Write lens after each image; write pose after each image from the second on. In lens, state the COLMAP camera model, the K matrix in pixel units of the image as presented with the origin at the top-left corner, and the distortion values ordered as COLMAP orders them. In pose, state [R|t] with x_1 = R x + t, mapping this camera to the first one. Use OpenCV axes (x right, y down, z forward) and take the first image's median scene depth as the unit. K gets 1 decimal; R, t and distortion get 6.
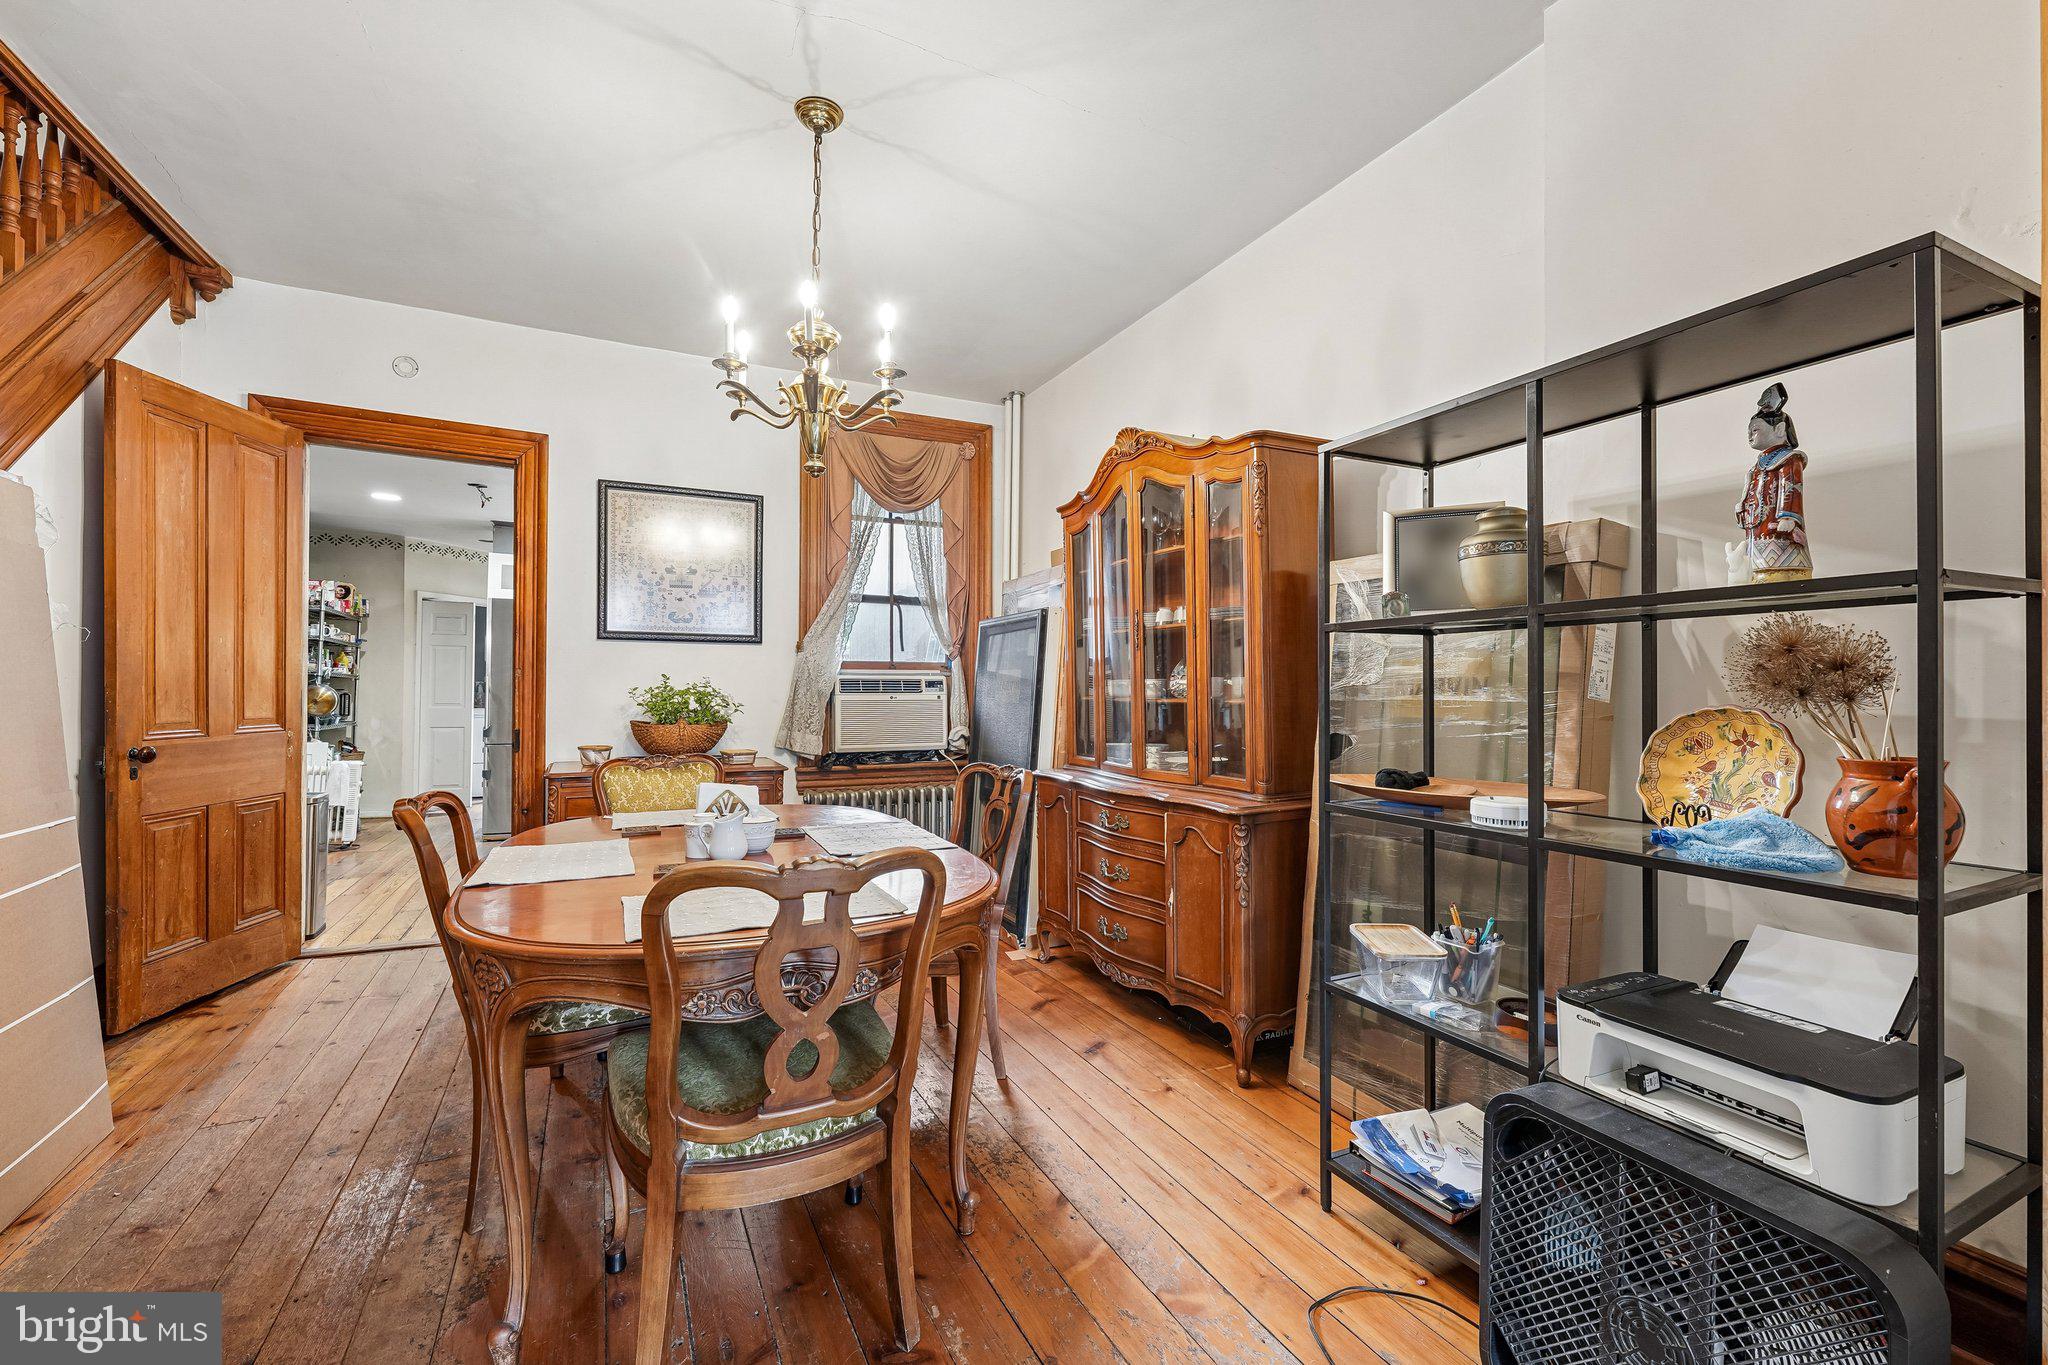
lens RADIAL K [[837.6, 0, 1025.0], [0, 837.6, 672.4], [0, 0, 1]] dist [-0.003010, -0.000199]
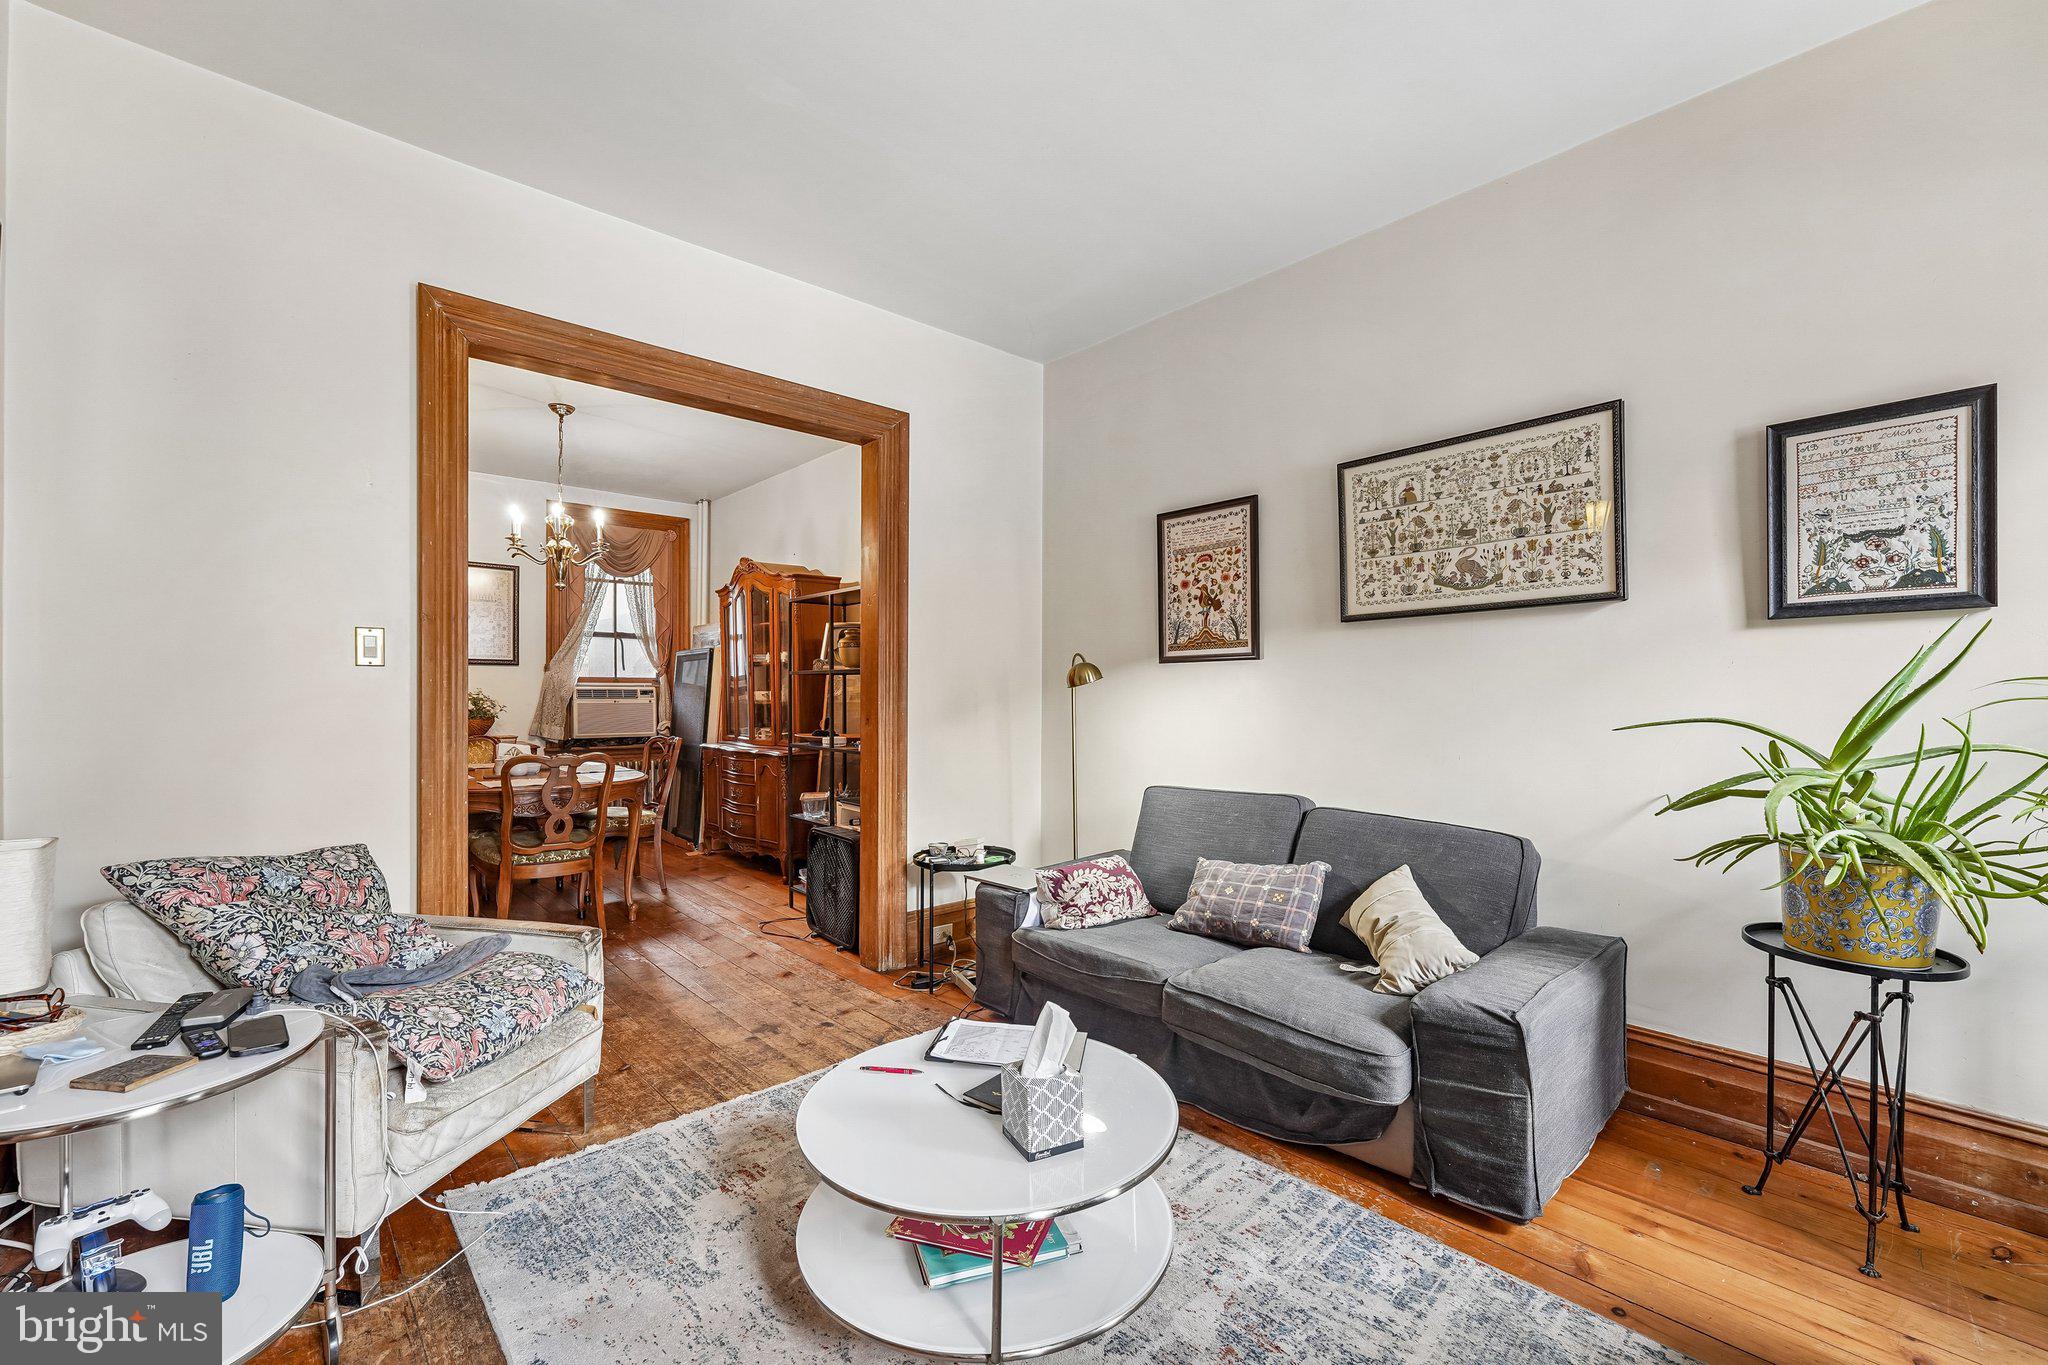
lens RADIAL K [[841.9, 0, 1013.8], [0, 841.9, 697.1], [0, 0, 1]] dist [-0.001785, -0.000246]
pose [[0.967267, 0.001356, 0.253756, 0.148994], [-0.007067, 0.999742, 0.021595, -0.015524], [-0.253661, -0.022682, 0.967027, -0.636131]]
